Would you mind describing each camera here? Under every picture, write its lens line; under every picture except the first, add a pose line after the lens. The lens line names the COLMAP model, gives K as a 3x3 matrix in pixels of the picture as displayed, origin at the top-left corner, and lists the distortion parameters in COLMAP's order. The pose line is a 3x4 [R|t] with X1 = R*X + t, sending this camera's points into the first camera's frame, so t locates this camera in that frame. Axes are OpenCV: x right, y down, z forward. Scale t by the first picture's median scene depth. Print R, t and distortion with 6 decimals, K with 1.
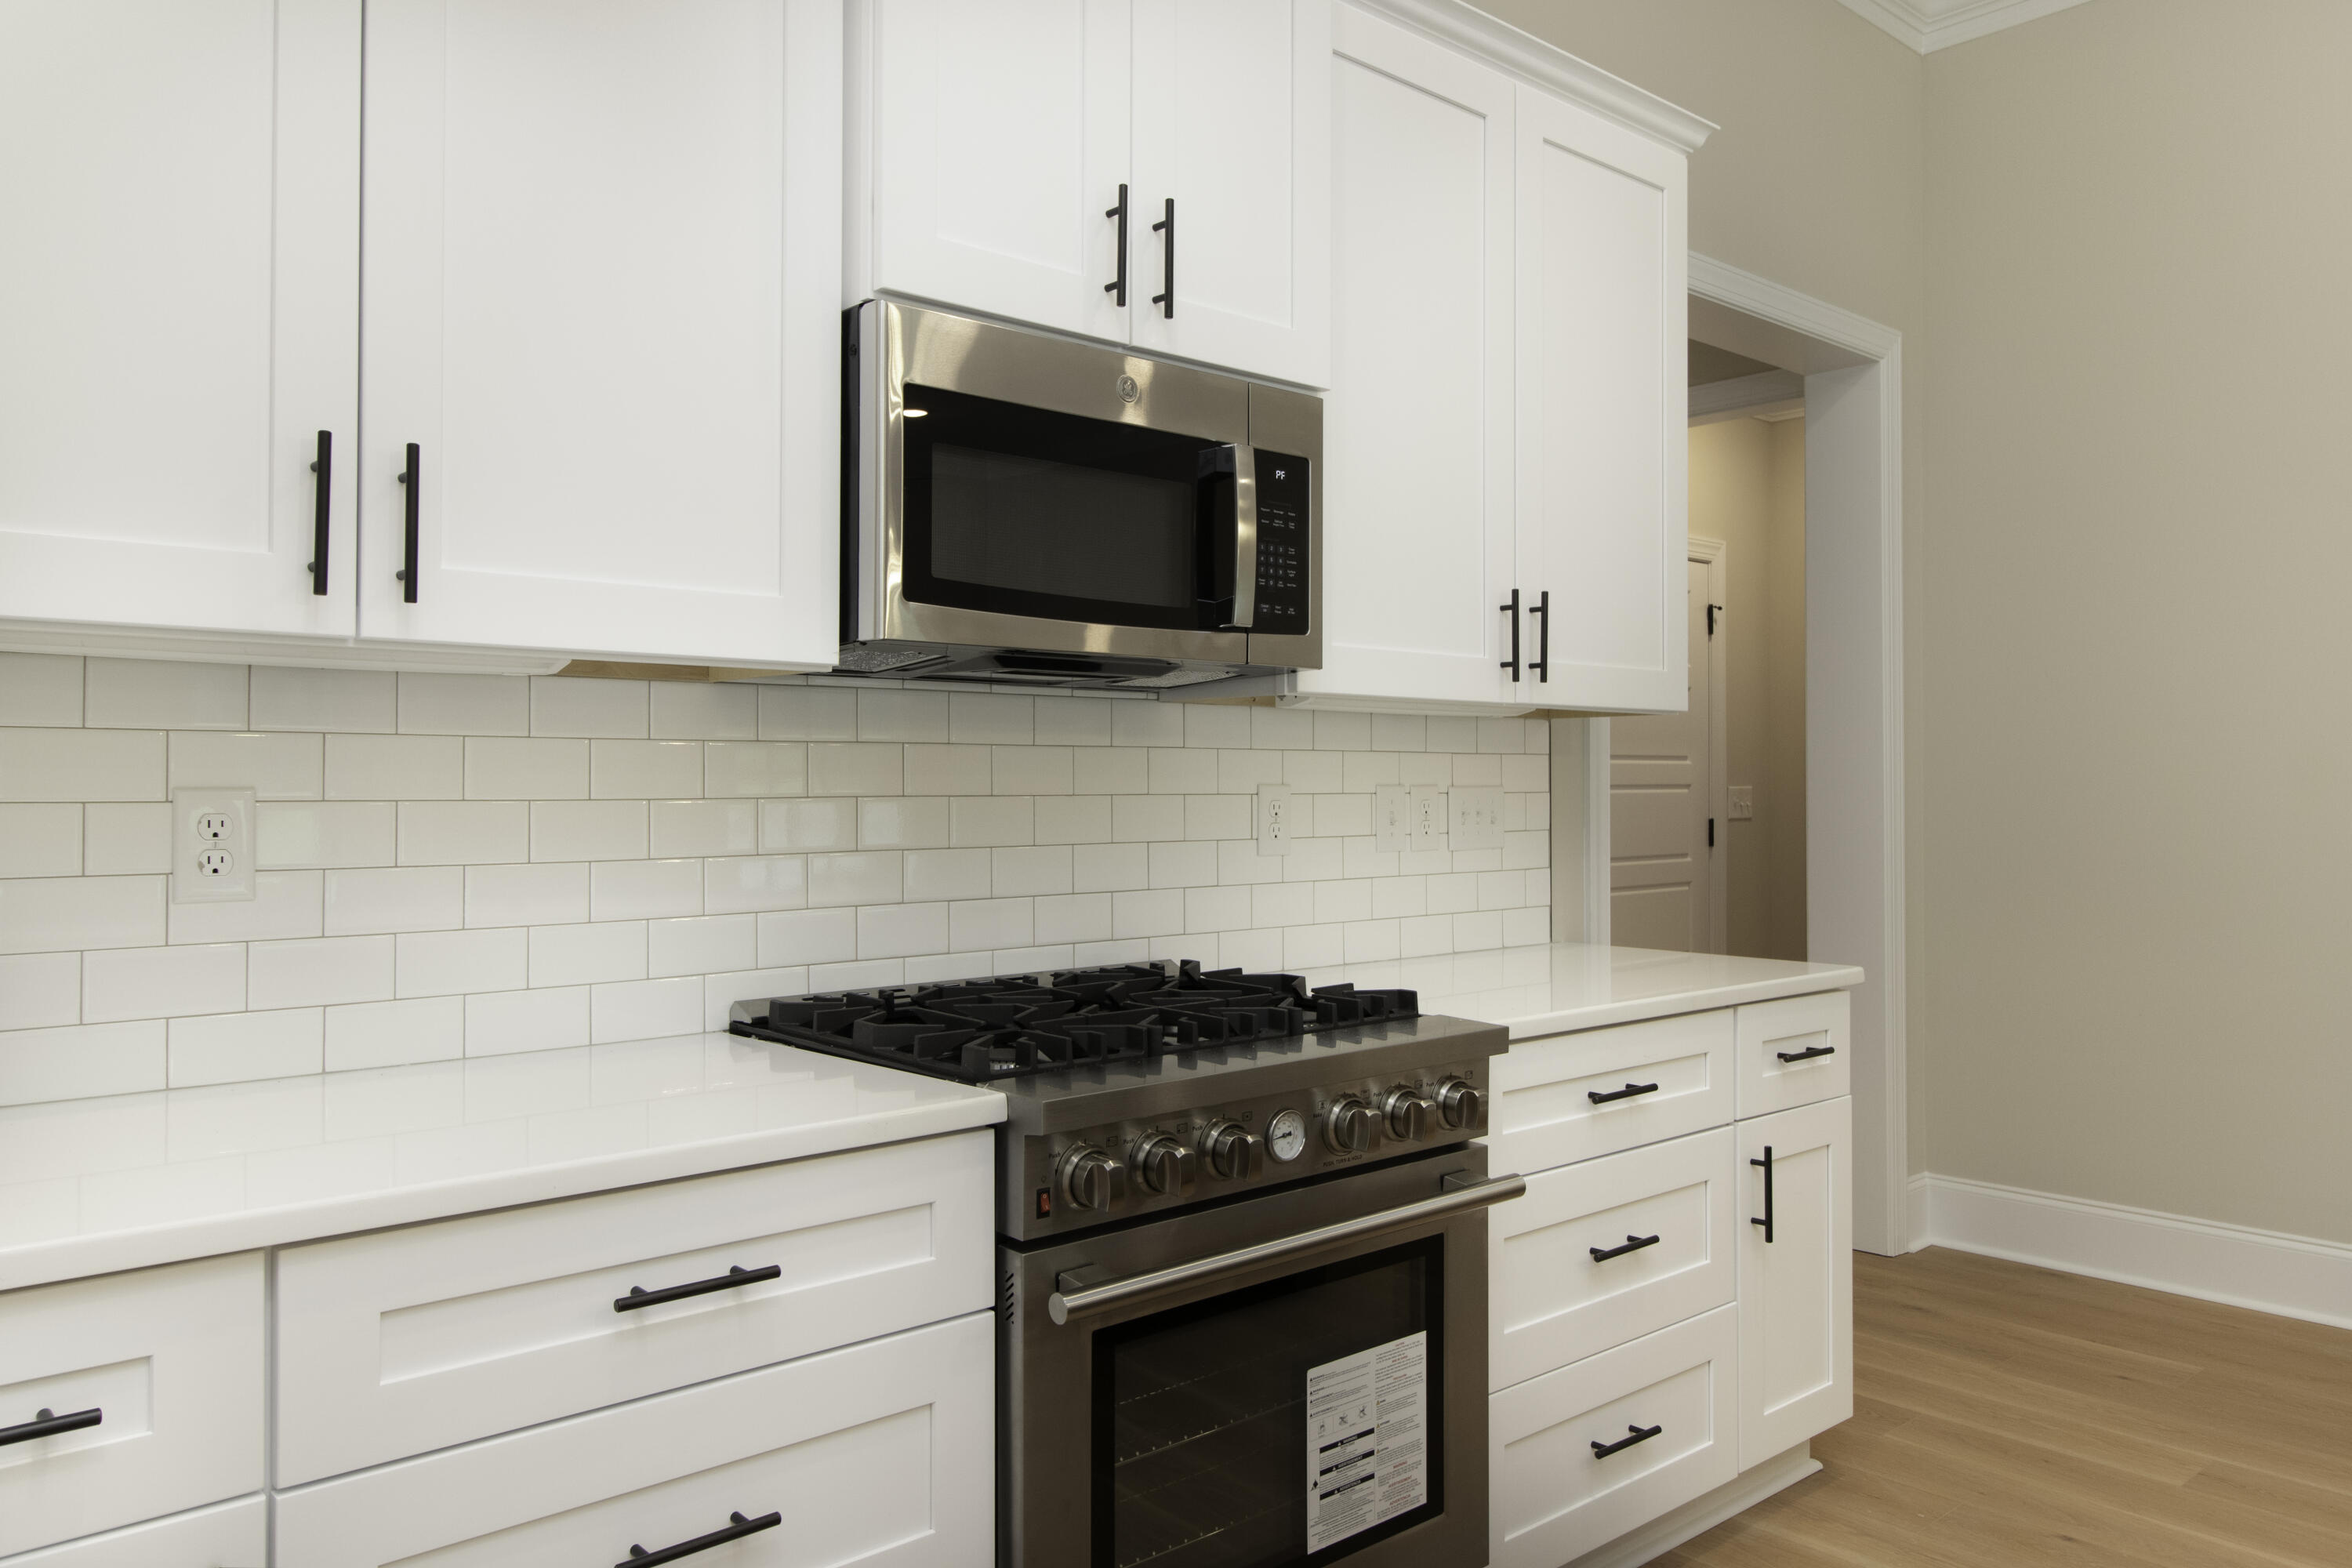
lens RADIAL K [[1623.5, 0, 1164.0], [0, 1623.5, 790.2], [0, 0, 1]] dist [0.003670, 0.007708]
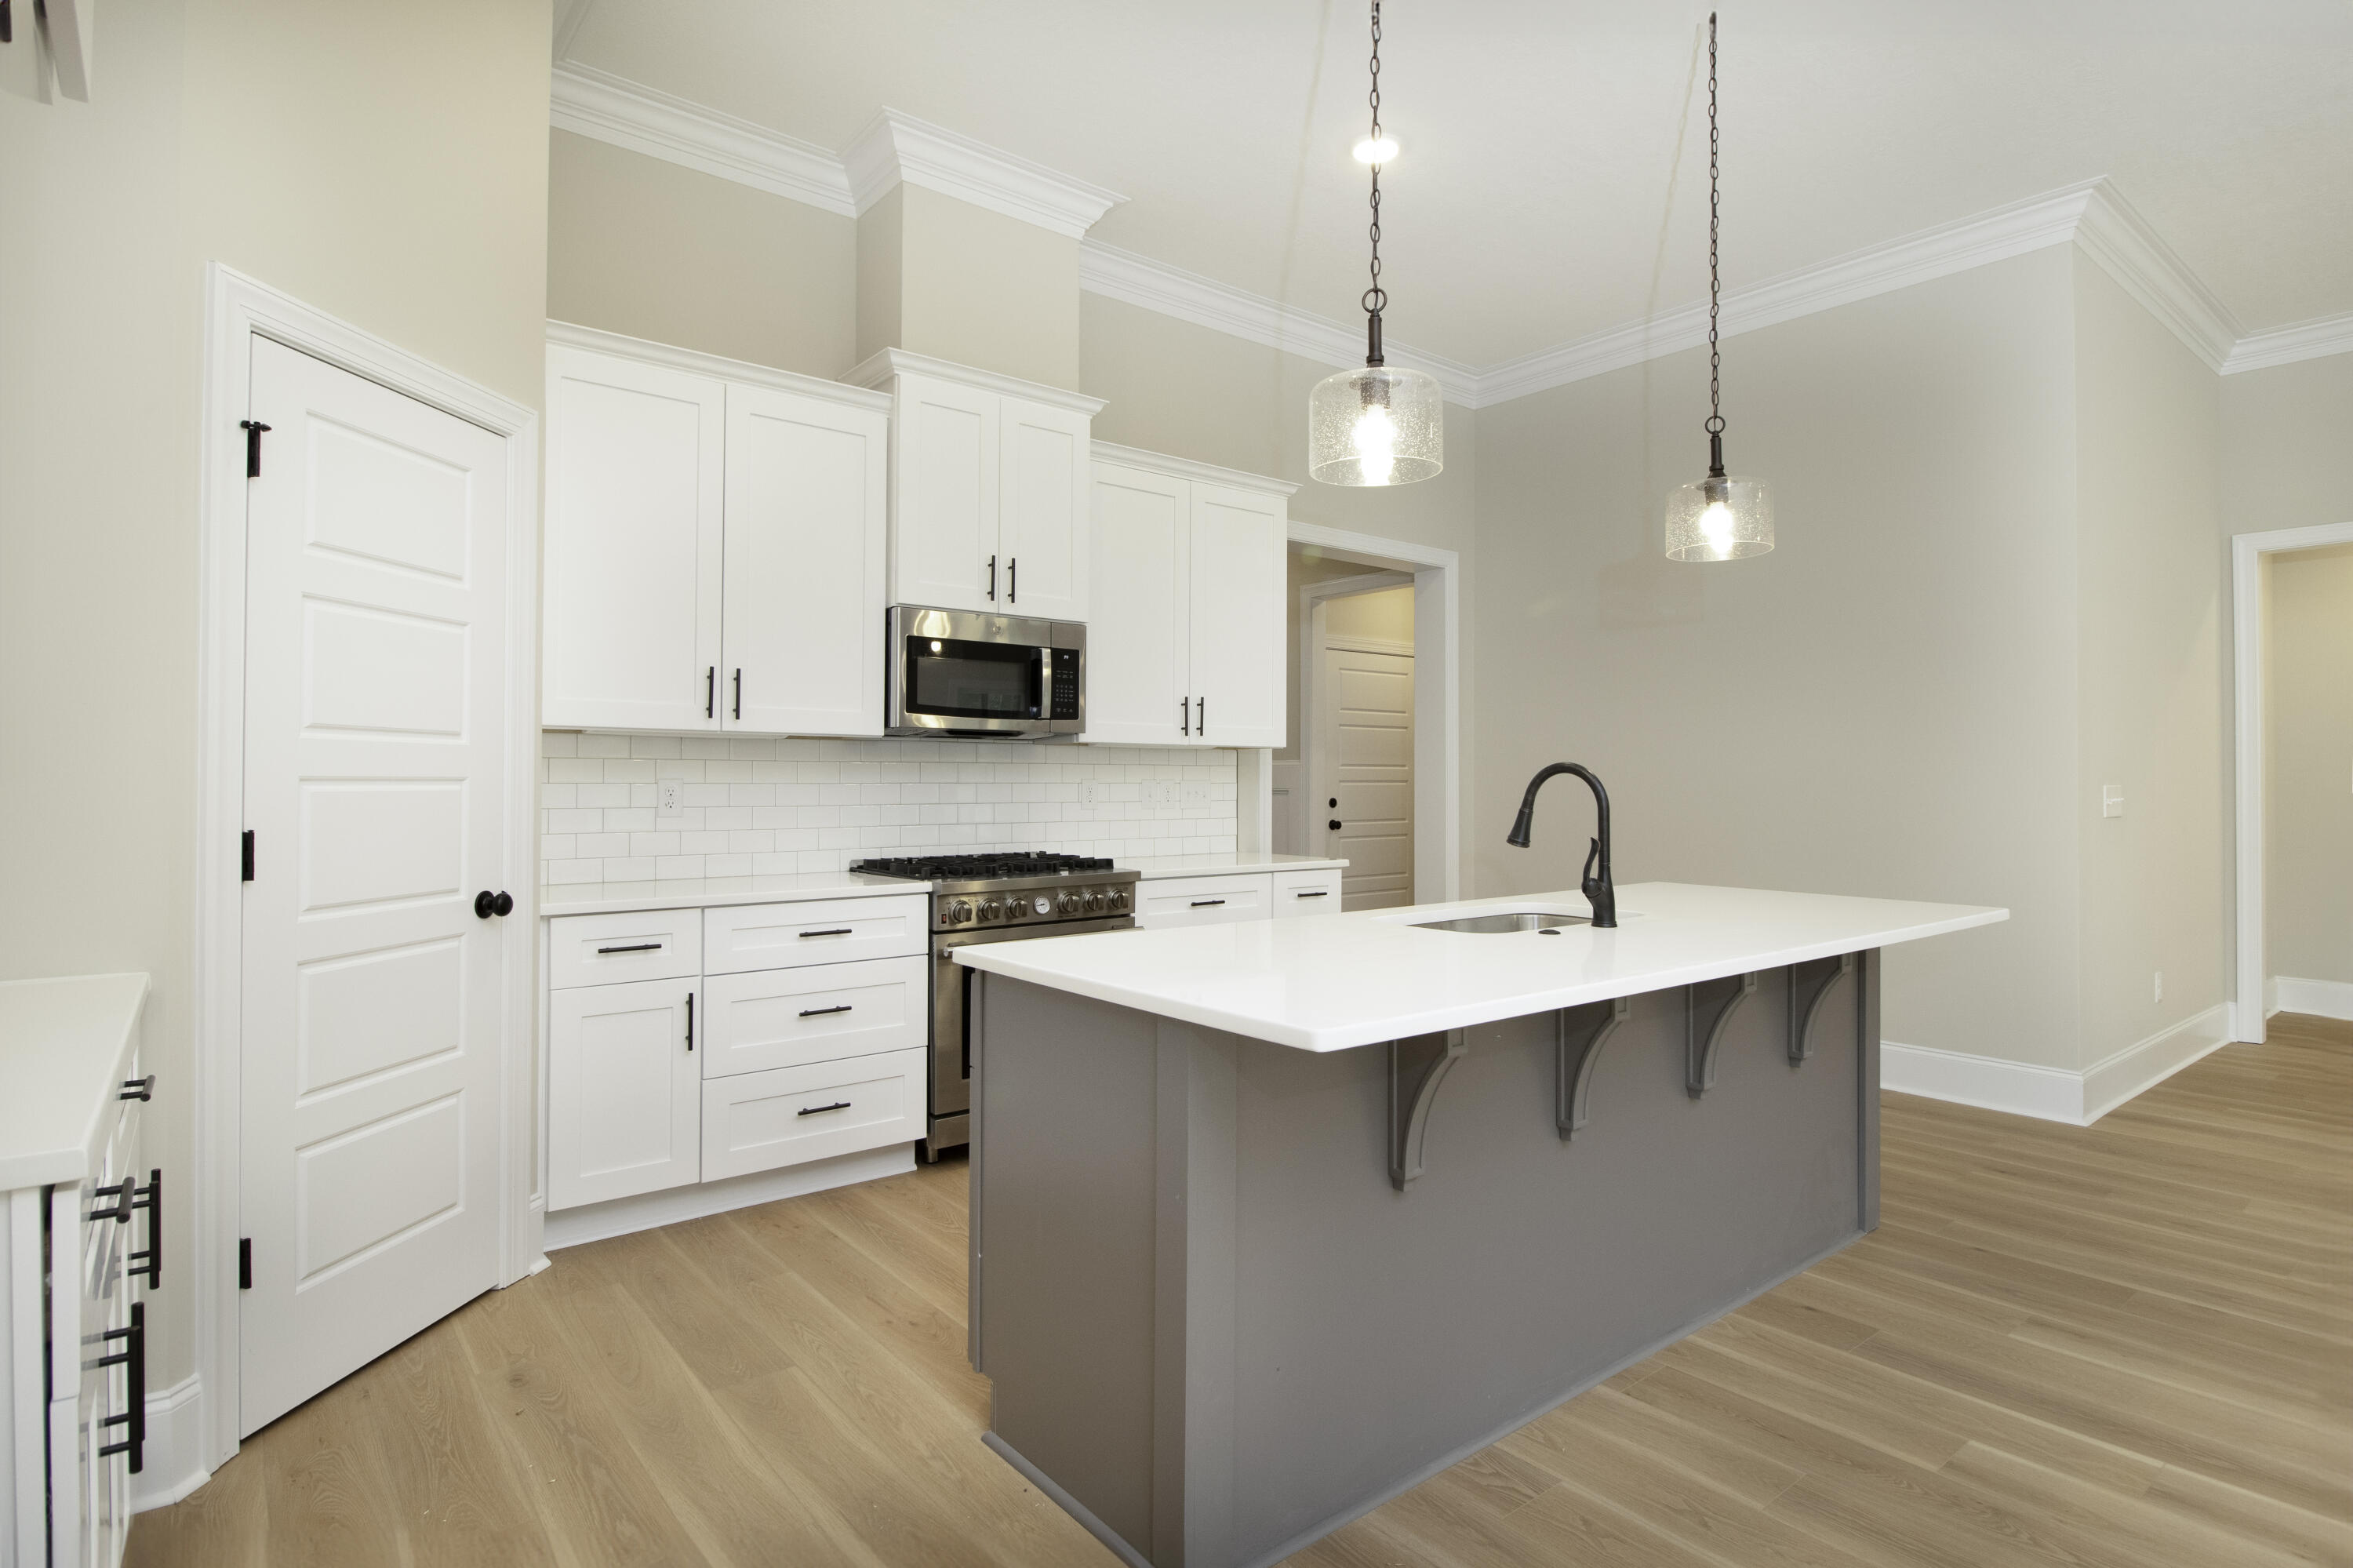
lens RADIAL K [[1220.3, 0, 1195.9], [0, 1220.3, 783.8], [0, 0, 1]] dist [-0.006195, -0.002332]
pose [[0.998907, 0.001260, -0.046730, 0.395141], [-0.001454, 0.999990, -0.004121, 0.012969], [0.046724, 0.004185, 0.998899, -0.975585]]
